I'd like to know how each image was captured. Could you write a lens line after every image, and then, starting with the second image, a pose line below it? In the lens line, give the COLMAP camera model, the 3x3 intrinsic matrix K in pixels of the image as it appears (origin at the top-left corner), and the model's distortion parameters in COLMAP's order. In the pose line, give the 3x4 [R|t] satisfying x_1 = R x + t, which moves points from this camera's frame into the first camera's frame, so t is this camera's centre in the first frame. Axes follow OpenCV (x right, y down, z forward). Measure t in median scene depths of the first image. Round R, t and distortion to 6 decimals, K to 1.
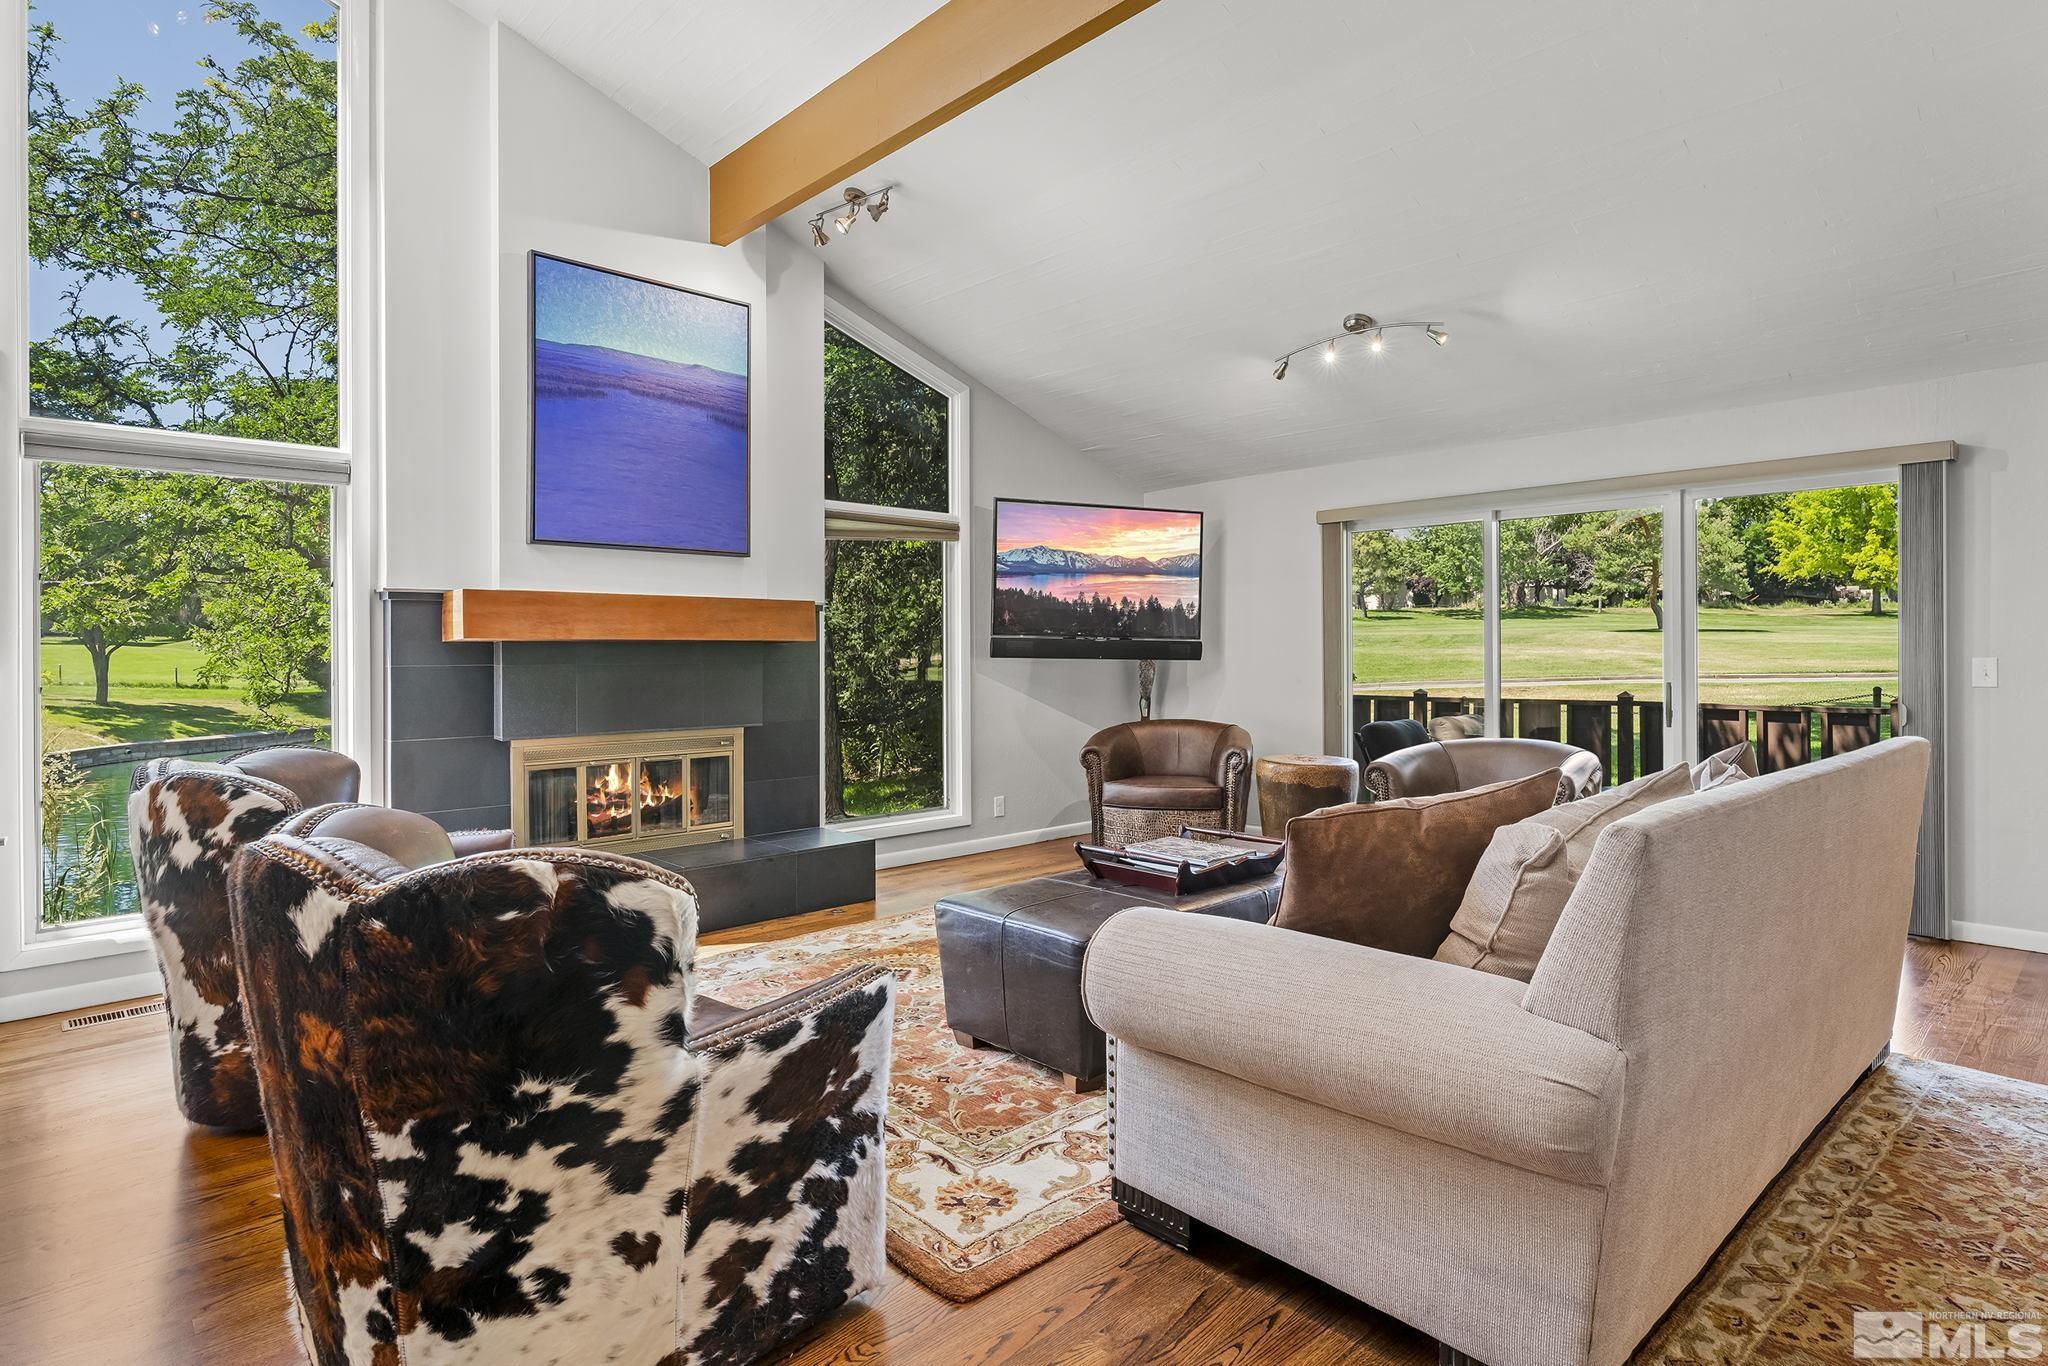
lens RADIAL K [[1061.7, 0, 1019.7], [0, 1061.7, 655.1], [0, 0, 1]] dist [-0.005537, -0.001350]
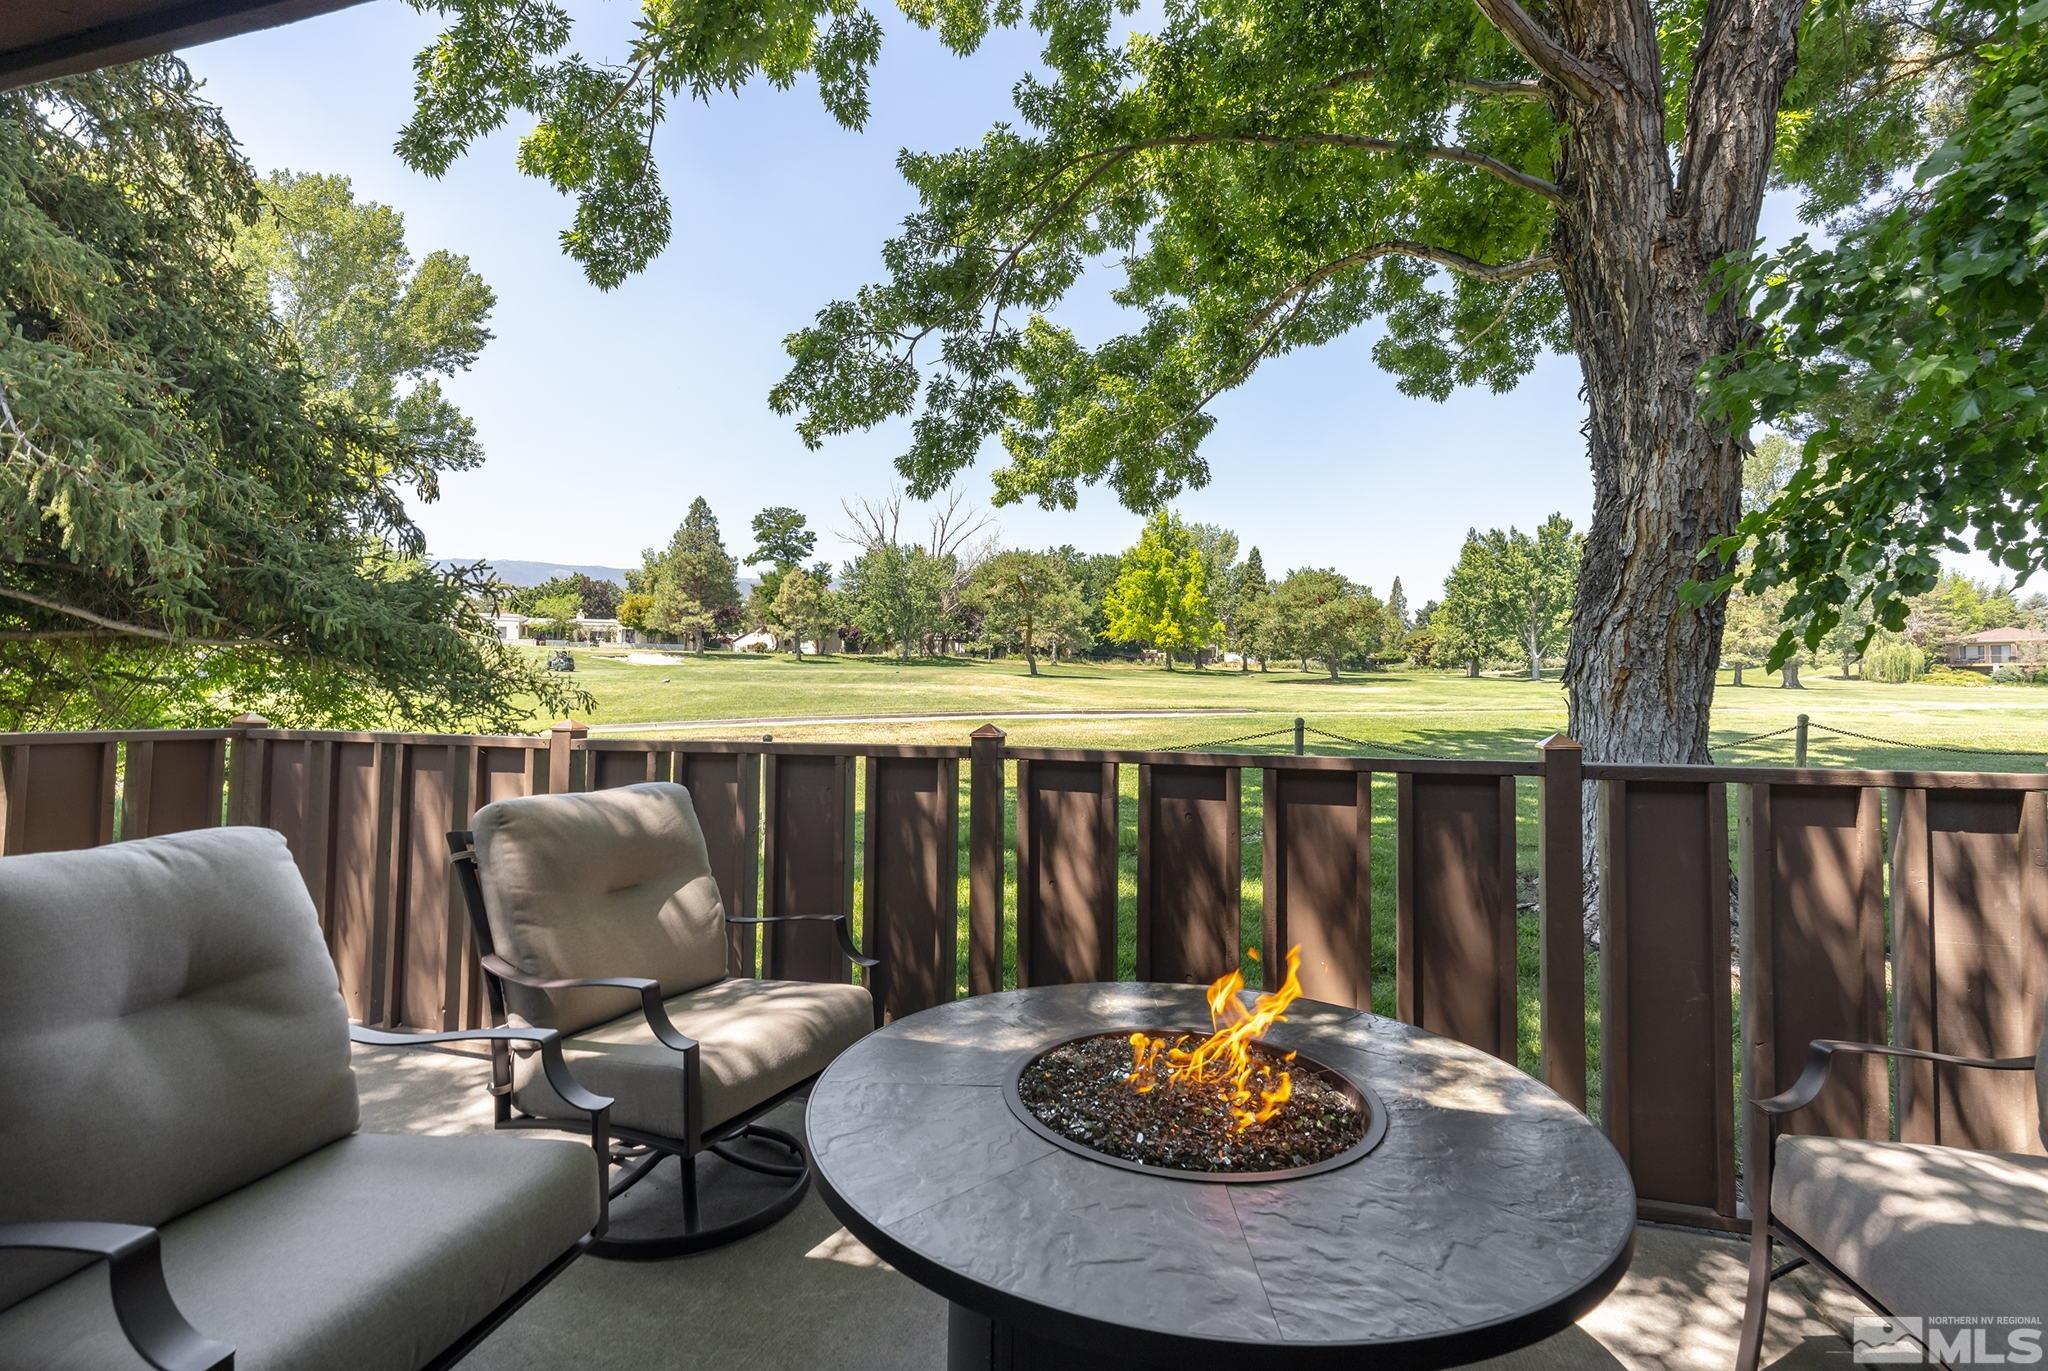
lens RADIAL K [[947.5, 0, 1027.4], [0, 947.5, 666.7], [0, 0, 1]] dist [-0.019704, 0.004588]
pose [[0.857488, 0.027932, 0.513745, 0.034829], [-0.011716, 0.999326, -0.034776, 0.002167], [-0.514370, 0.023801, 0.857238, 0.059638]]
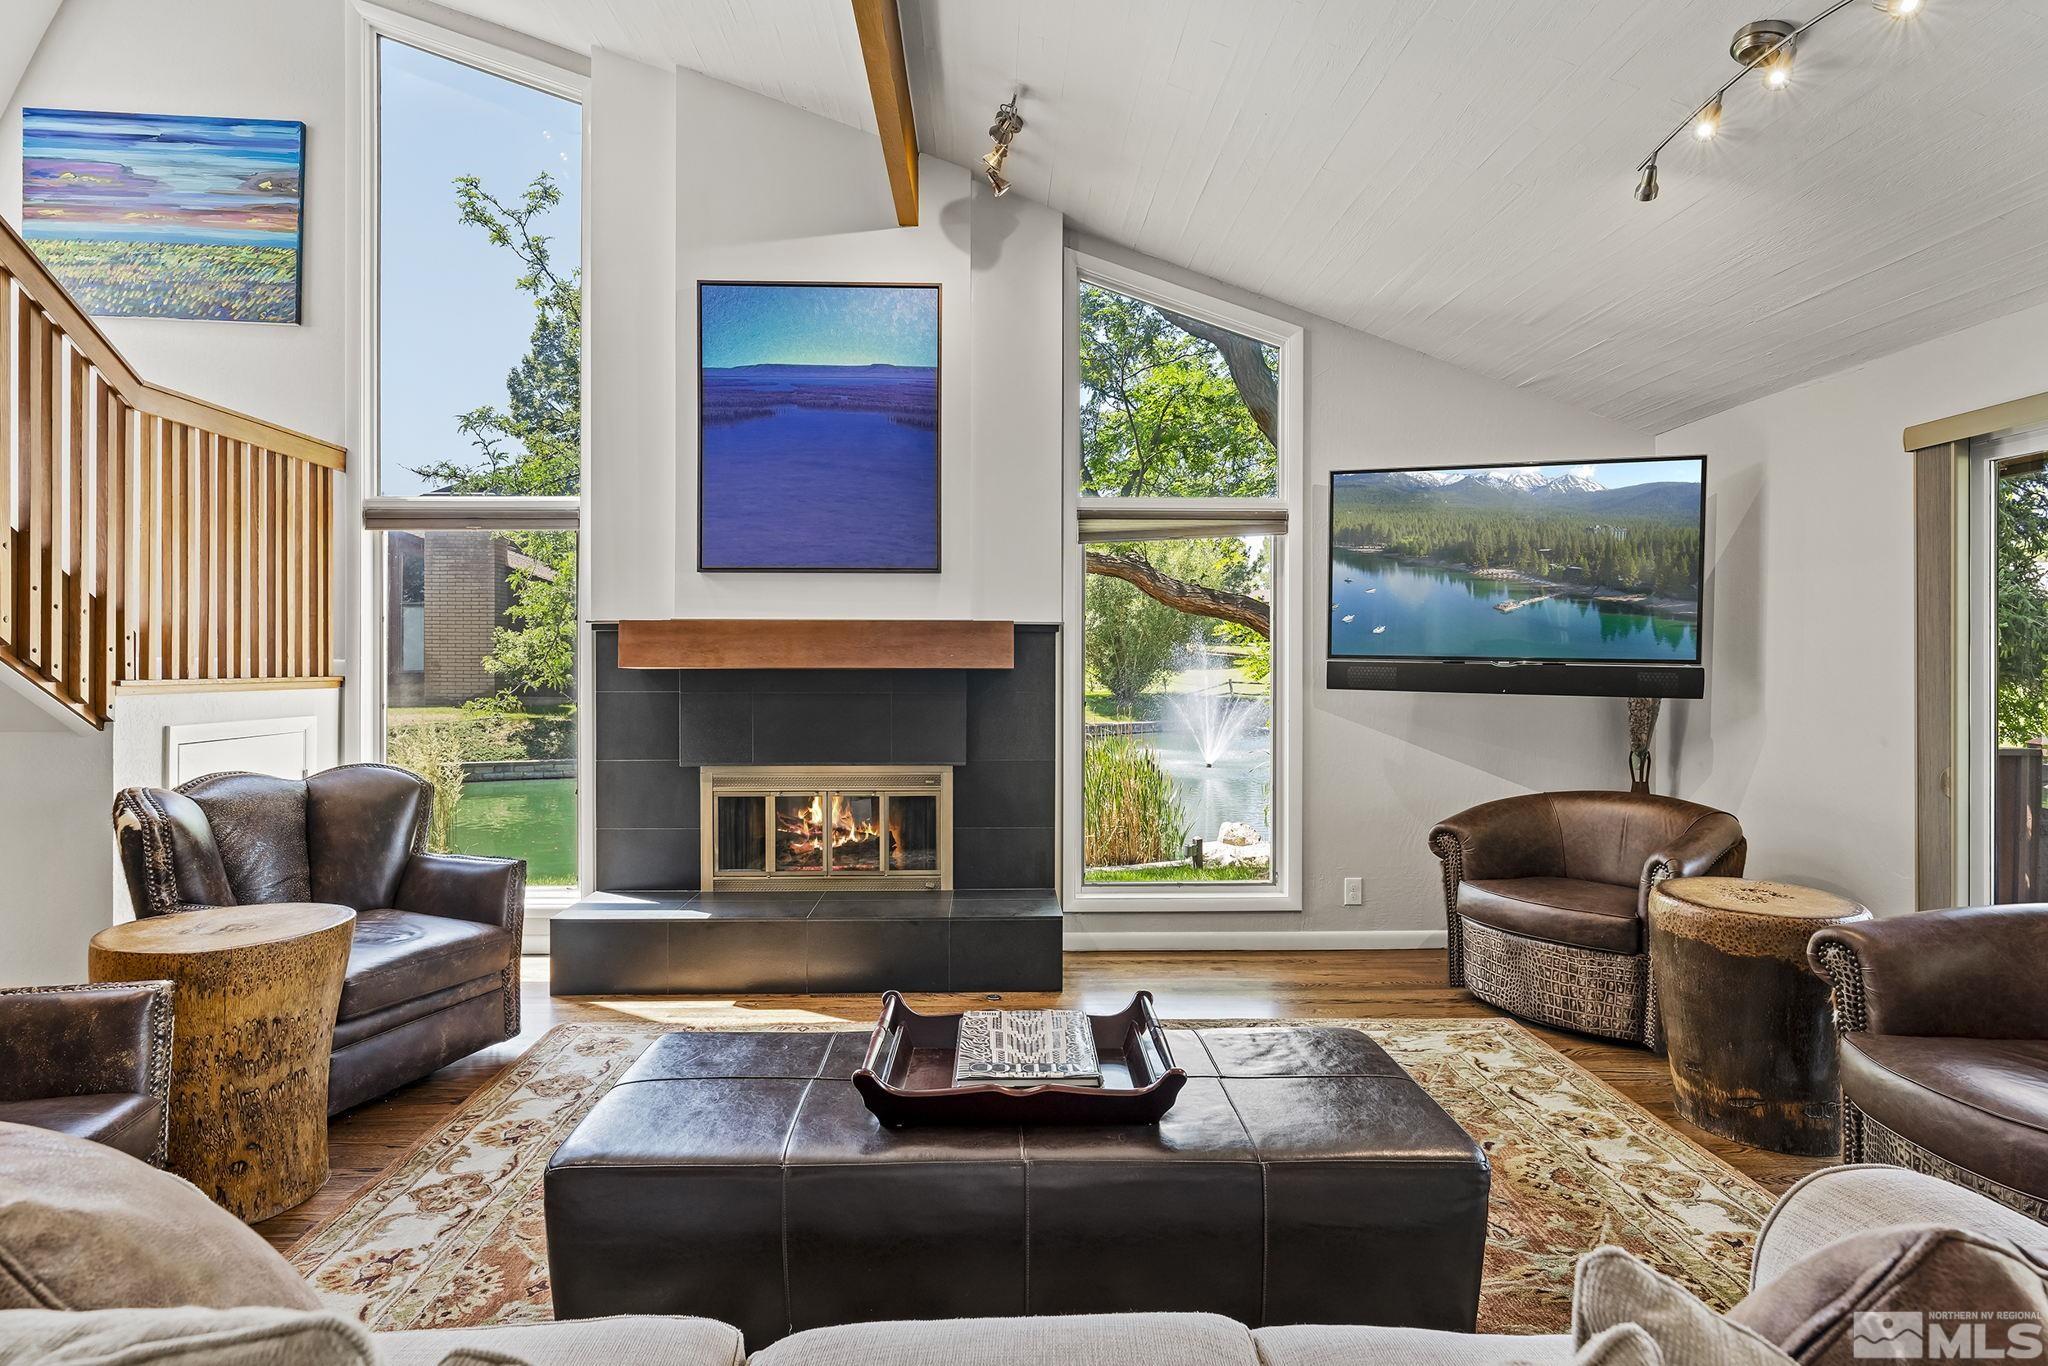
lens RADIAL K [[1061.7, 0, 1020.6], [0, 1061.7, 671.0], [0, 0, 1]] dist [-0.005537, -0.001350]
pose [[0.746100, 0.011676, -0.665731, 0.373003], [-0.005825, 0.999922, 0.011009, -0.020523], [0.665808, -0.004336, 0.746111, 0.379849]]
